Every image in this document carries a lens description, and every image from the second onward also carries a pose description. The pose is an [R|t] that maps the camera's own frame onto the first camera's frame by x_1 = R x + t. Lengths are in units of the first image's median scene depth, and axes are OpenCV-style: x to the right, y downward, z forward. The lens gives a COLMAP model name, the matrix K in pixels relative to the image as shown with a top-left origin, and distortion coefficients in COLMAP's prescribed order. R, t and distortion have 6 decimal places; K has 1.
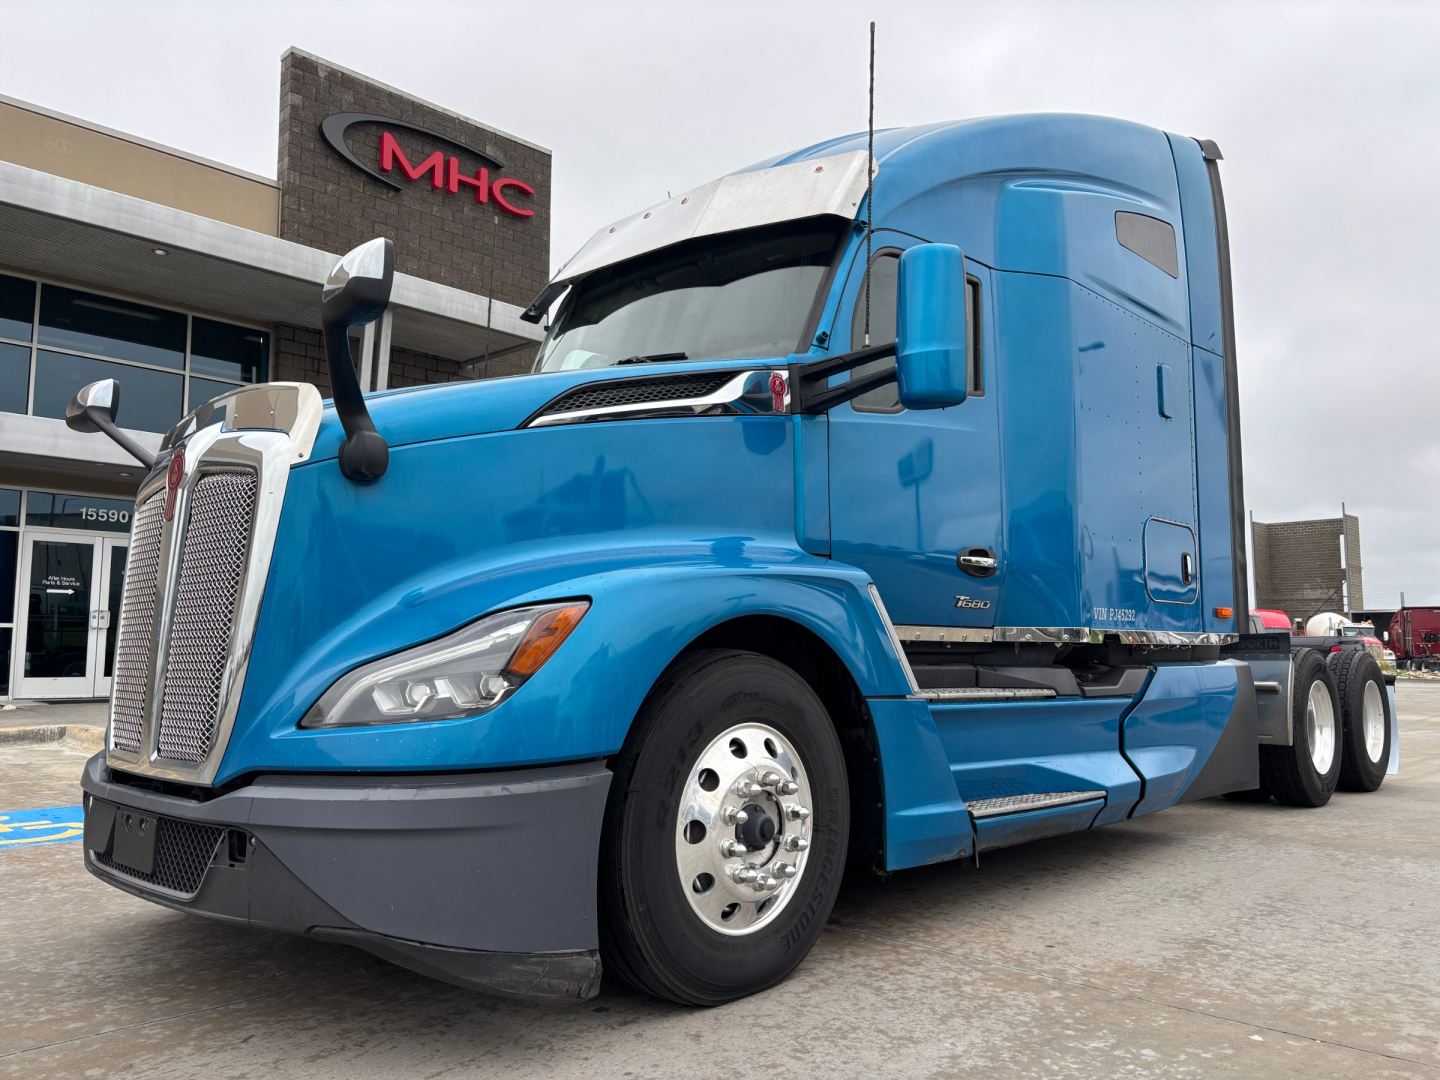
lens RADIAL K [[1085.2, 0, 731.1], [0, 1085.2, 547.8], [0, 0, 1]] dist [0.016528, -0.012388]
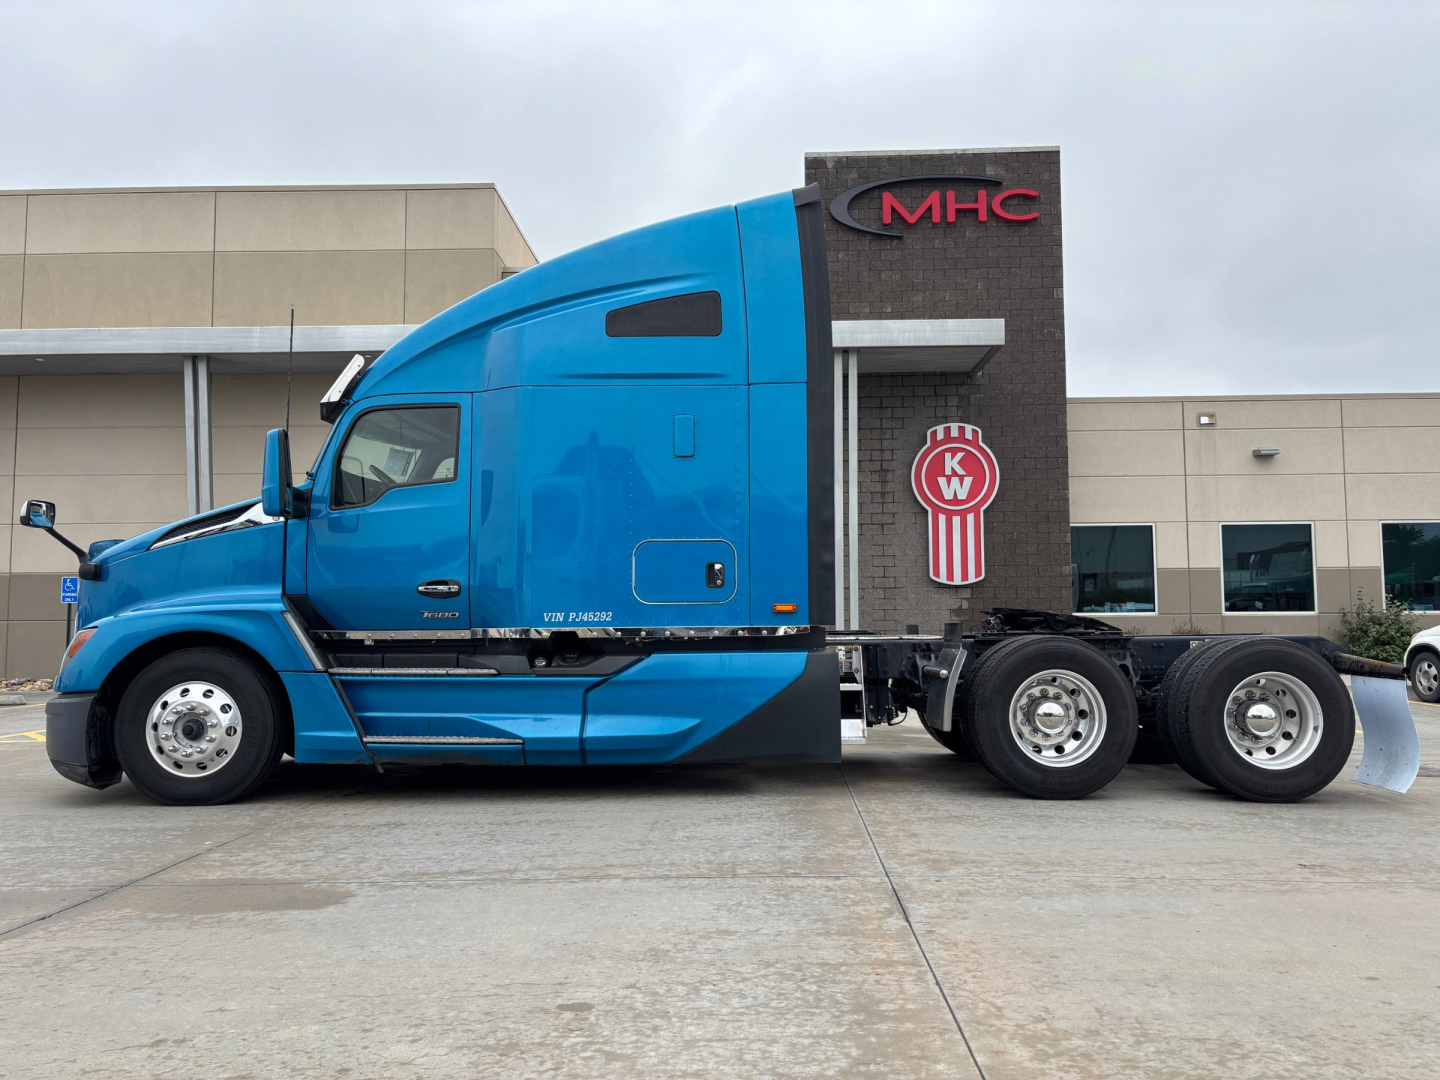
lens RADIAL K [[1085.2, 0, 728.3], [0, 1085.2, 546.1], [0, 0, 1]] dist [0.016528, -0.012388]
pose [[0.677508, -0.062235, -0.732878, 0.415830], [0.078372, 0.996850, -0.012199, 0.000962], [0.731328, -0.049172, 0.680251, 0.058205]]
